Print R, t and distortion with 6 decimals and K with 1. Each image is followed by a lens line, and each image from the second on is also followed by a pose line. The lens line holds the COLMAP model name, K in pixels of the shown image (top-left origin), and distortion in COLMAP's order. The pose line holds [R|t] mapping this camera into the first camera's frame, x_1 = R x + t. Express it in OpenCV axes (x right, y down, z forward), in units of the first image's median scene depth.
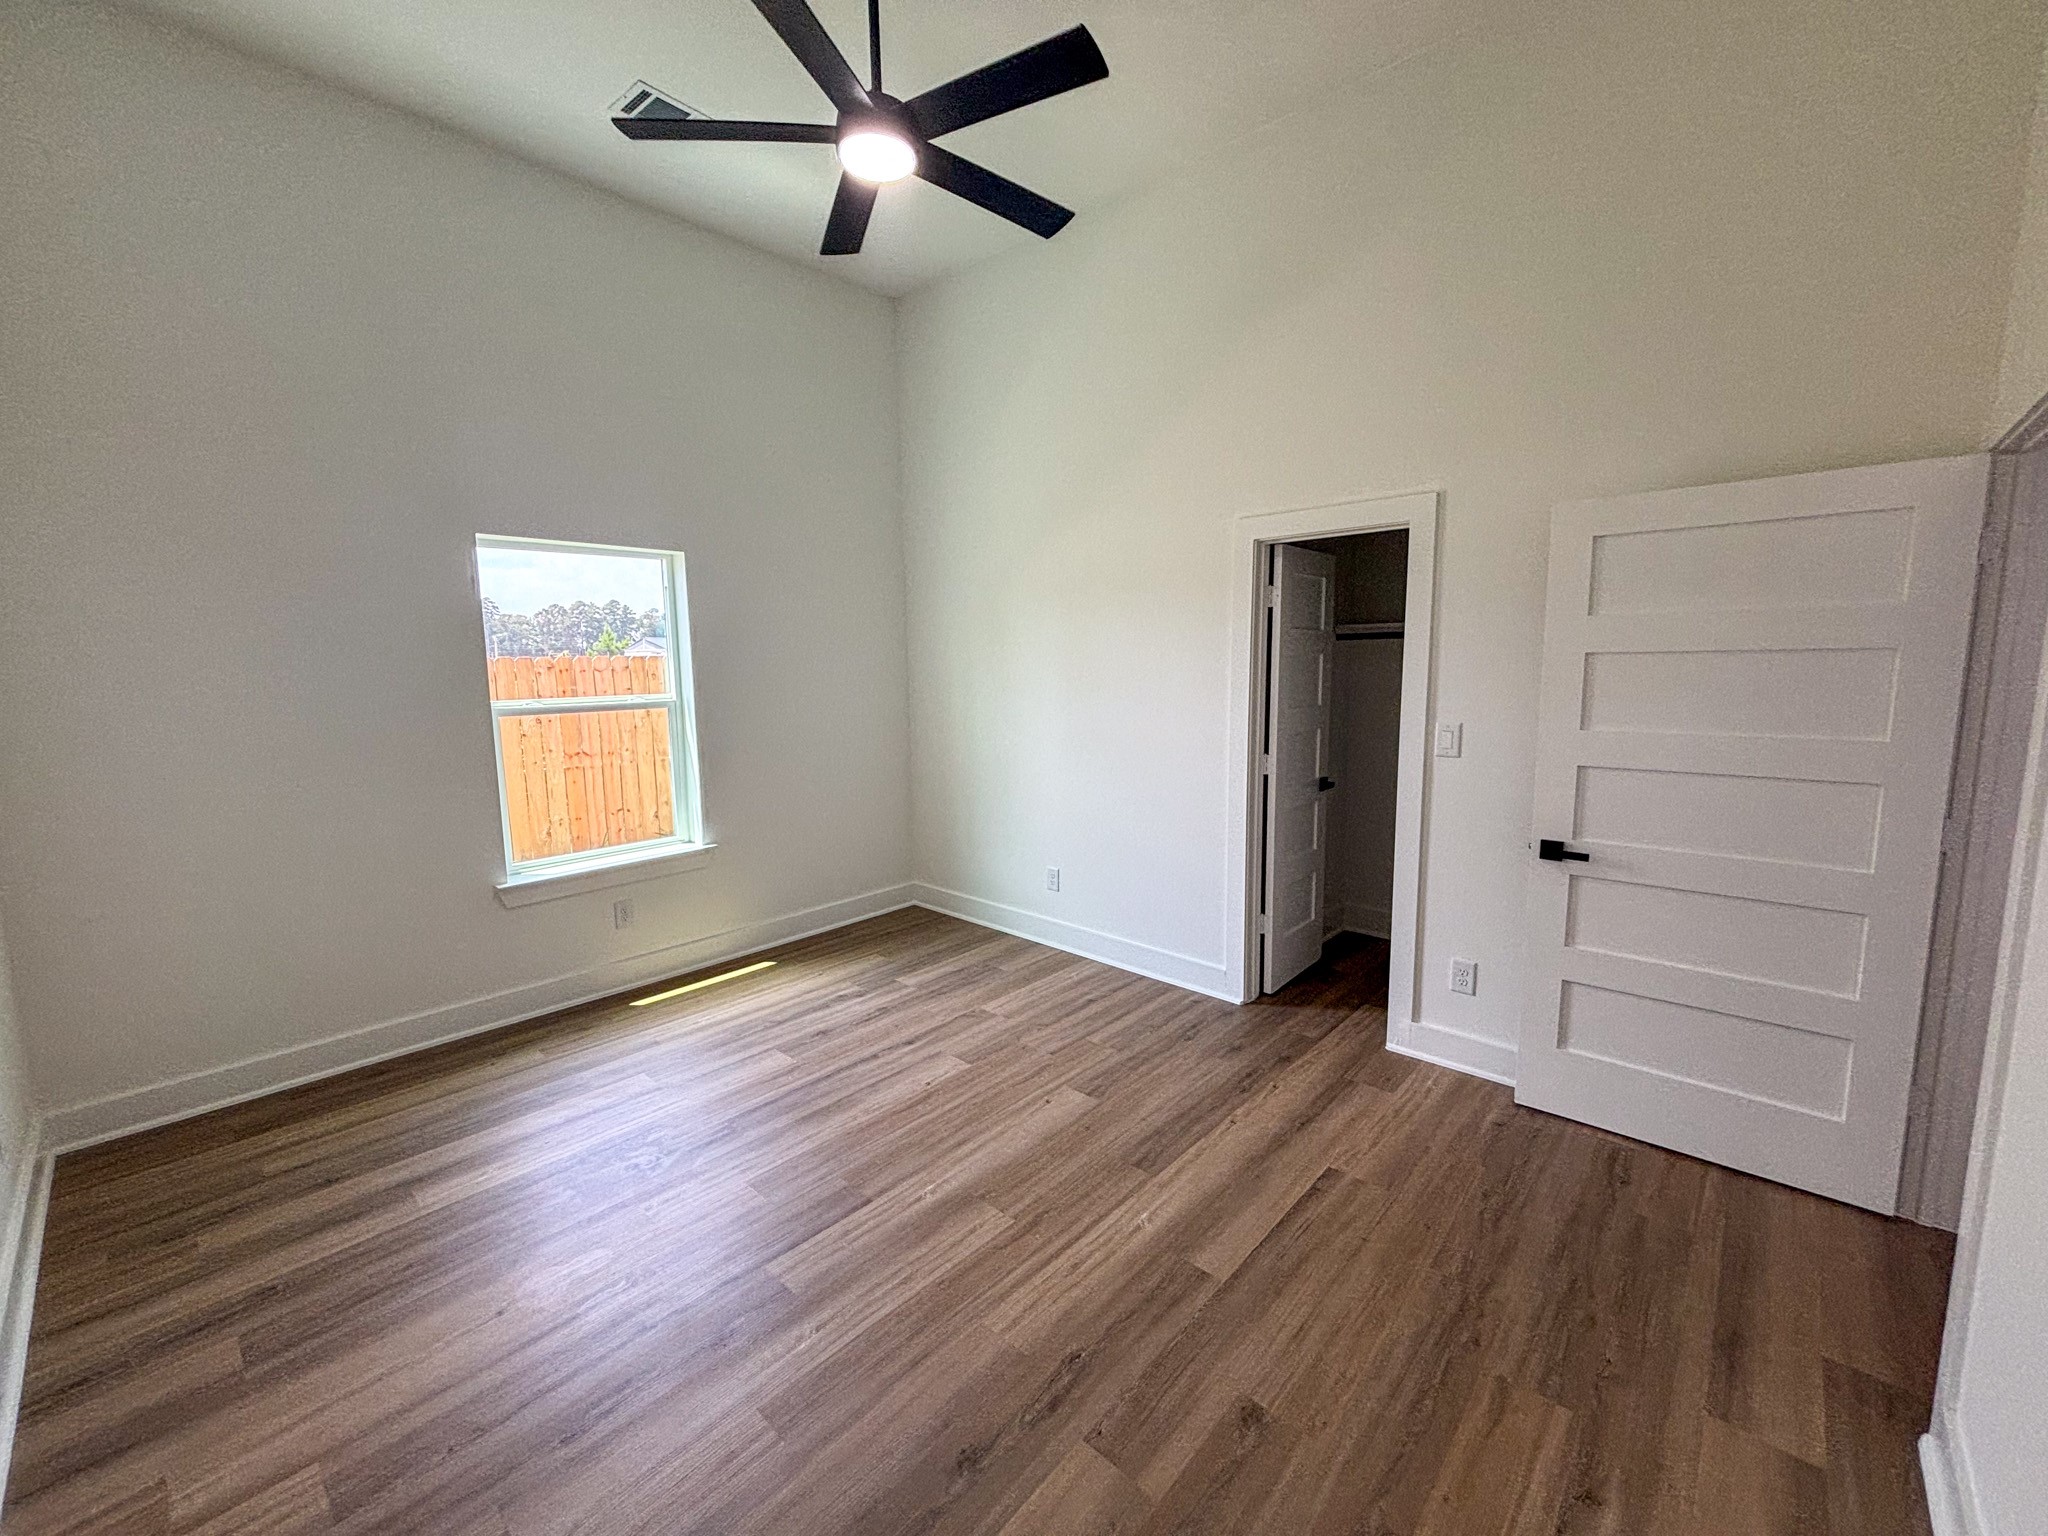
lens RADIAL K [[827.0, 0, 1026.3], [0, 827.0, 765.5], [0, 0, 1]] dist [0.001450, 0.000211]
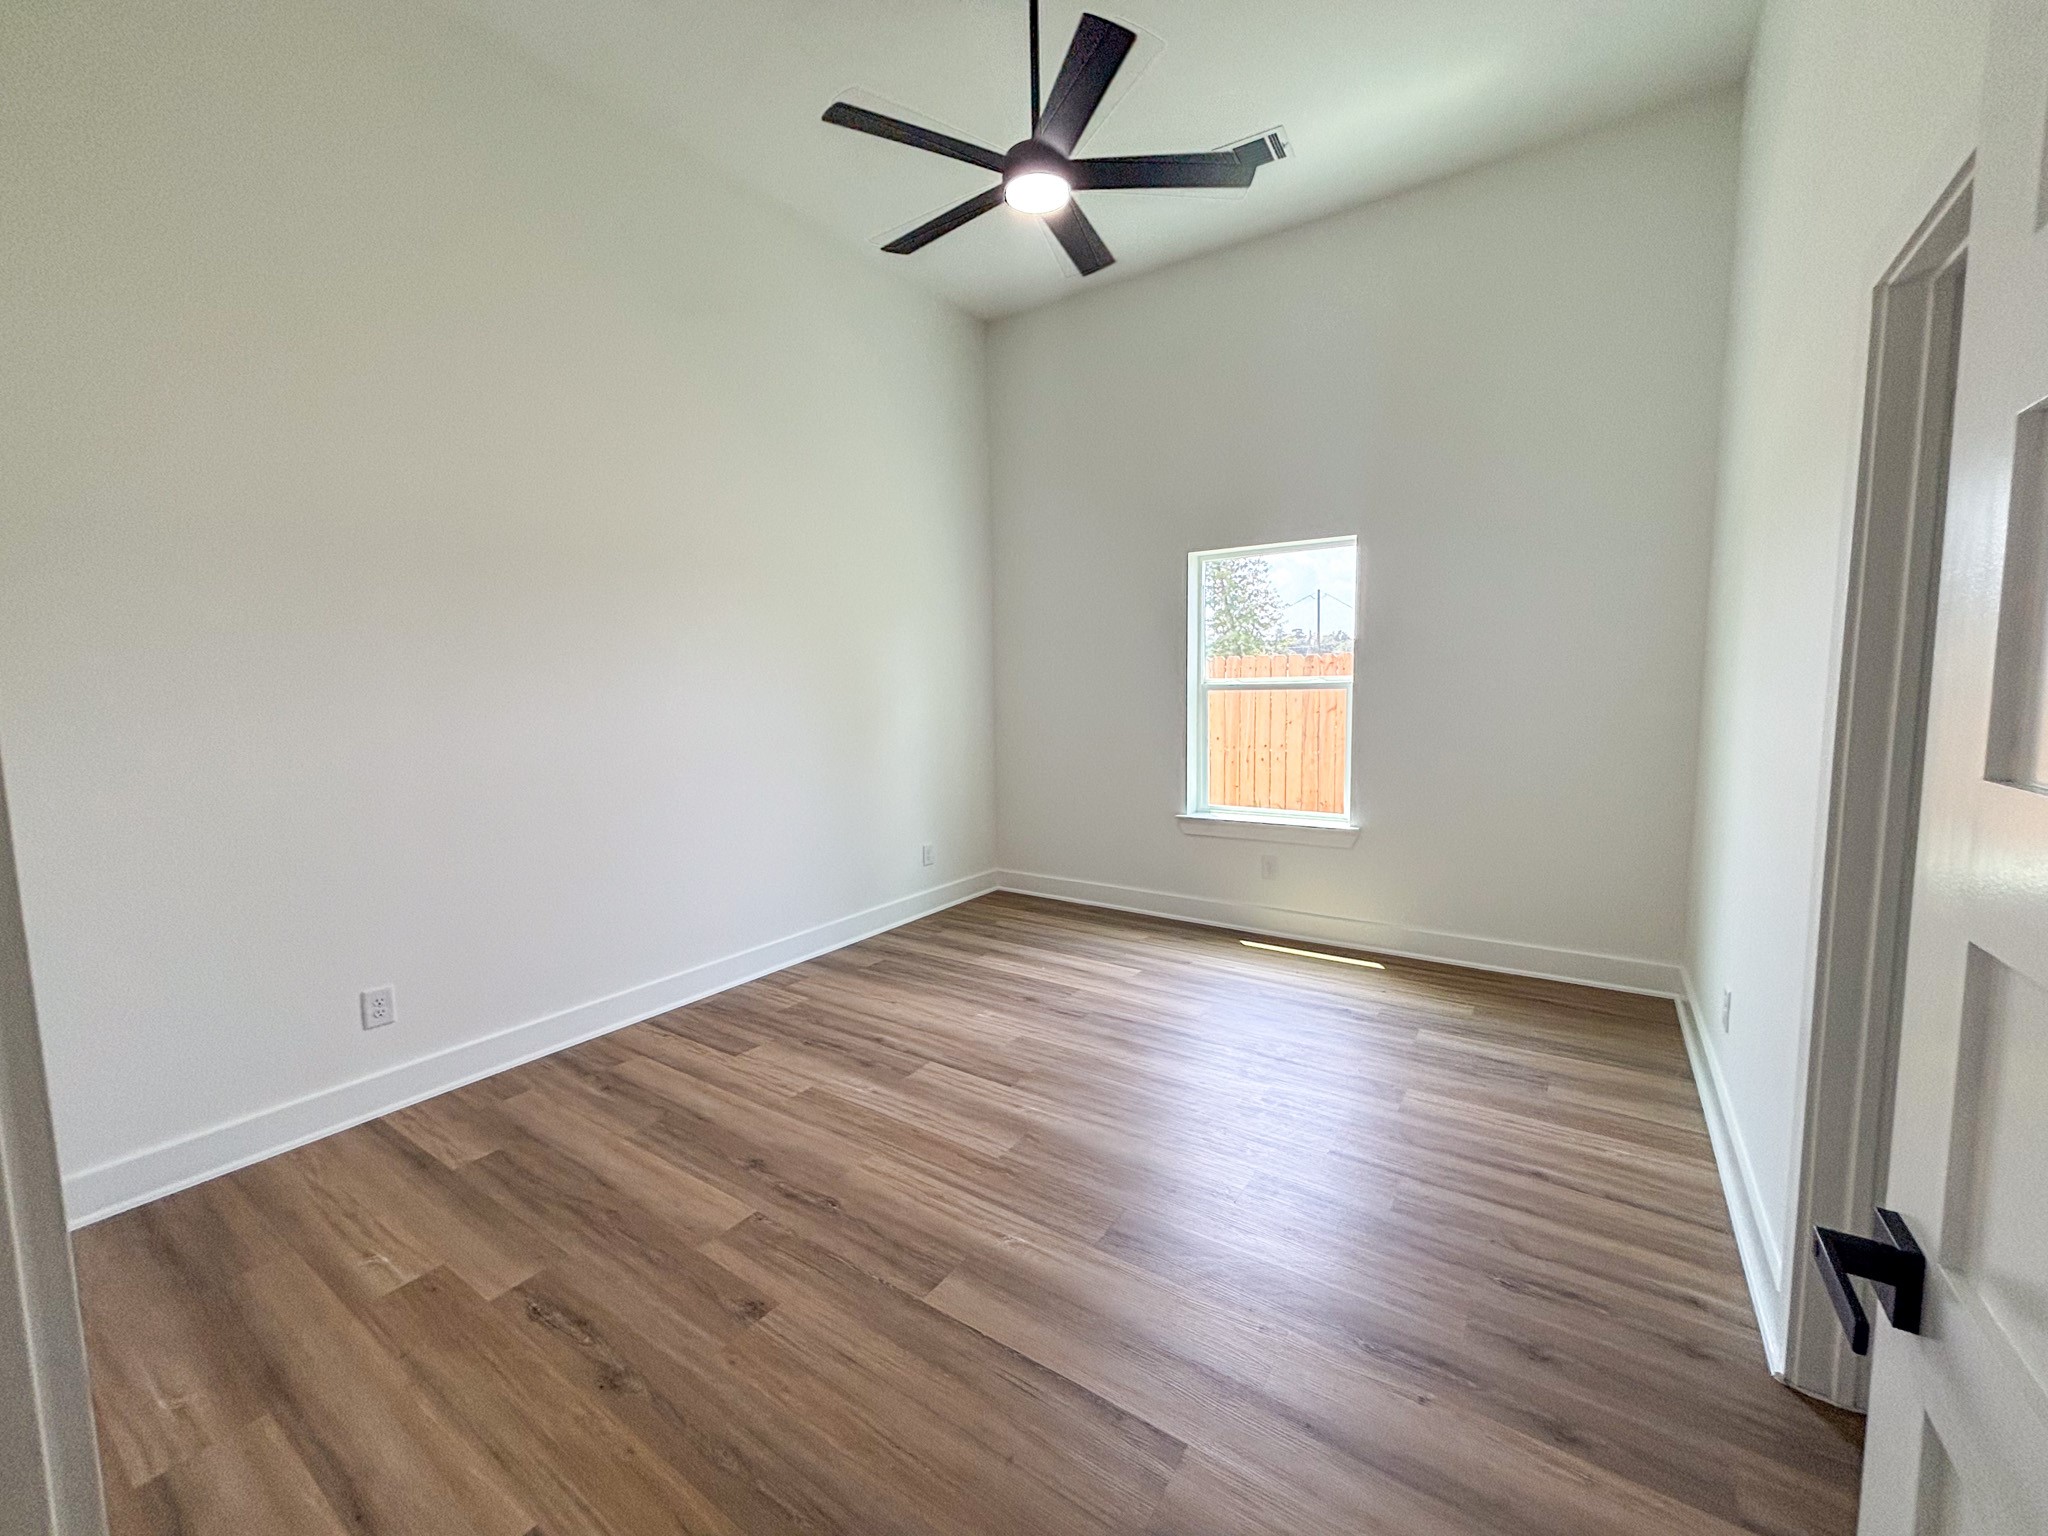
lens RADIAL K [[819.2, 0, 1024.0], [0, 819.2, 768.0], [0, 0, 1]] dist [-0.009315, 0.000042]
pose [[0.149895, 0.116400, -0.981826, 0.650951], [-0.120352, 0.987809, 0.098735, -0.031840], [0.981350, 0.103365, 0.162076, 0.554549]]
